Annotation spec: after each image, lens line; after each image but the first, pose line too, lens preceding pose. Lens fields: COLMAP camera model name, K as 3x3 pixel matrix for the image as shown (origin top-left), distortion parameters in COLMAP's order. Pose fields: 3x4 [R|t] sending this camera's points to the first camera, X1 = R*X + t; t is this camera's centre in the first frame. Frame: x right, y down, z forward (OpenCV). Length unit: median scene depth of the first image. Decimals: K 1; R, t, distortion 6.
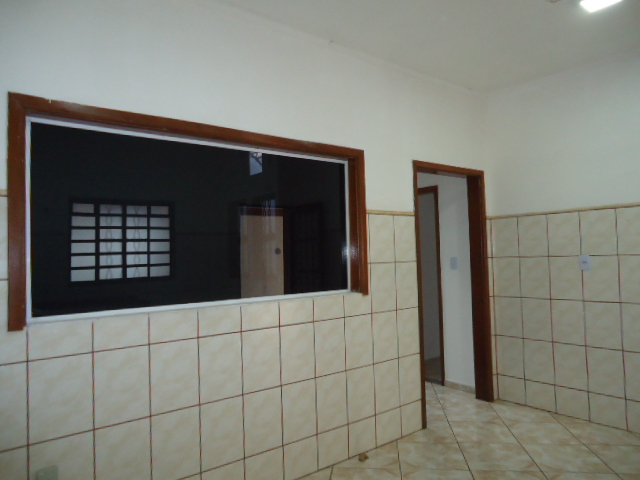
lens RADIAL K [[466.5, 0, 320.0], [0, 466.5, 240.0], [0, 0, 1]] dist [-0.007515, 0.002650]
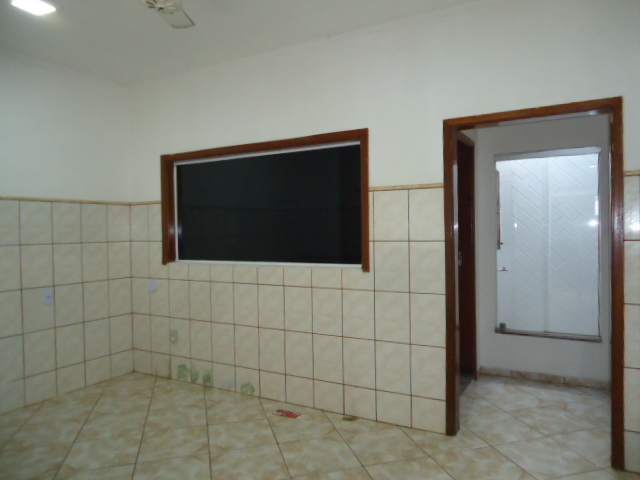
lens RADIAL K [[466.5, 0, 320.0], [0, 466.5, 240.0], [0, 0, 1]] dist [-0.007515, 0.002650]
pose [[0.372536, 0.040438, -0.927136, 1.049470], [0.034576, 0.997752, 0.057411, -0.013656], [0.927373, -0.053445, 0.370301, 0.552102]]
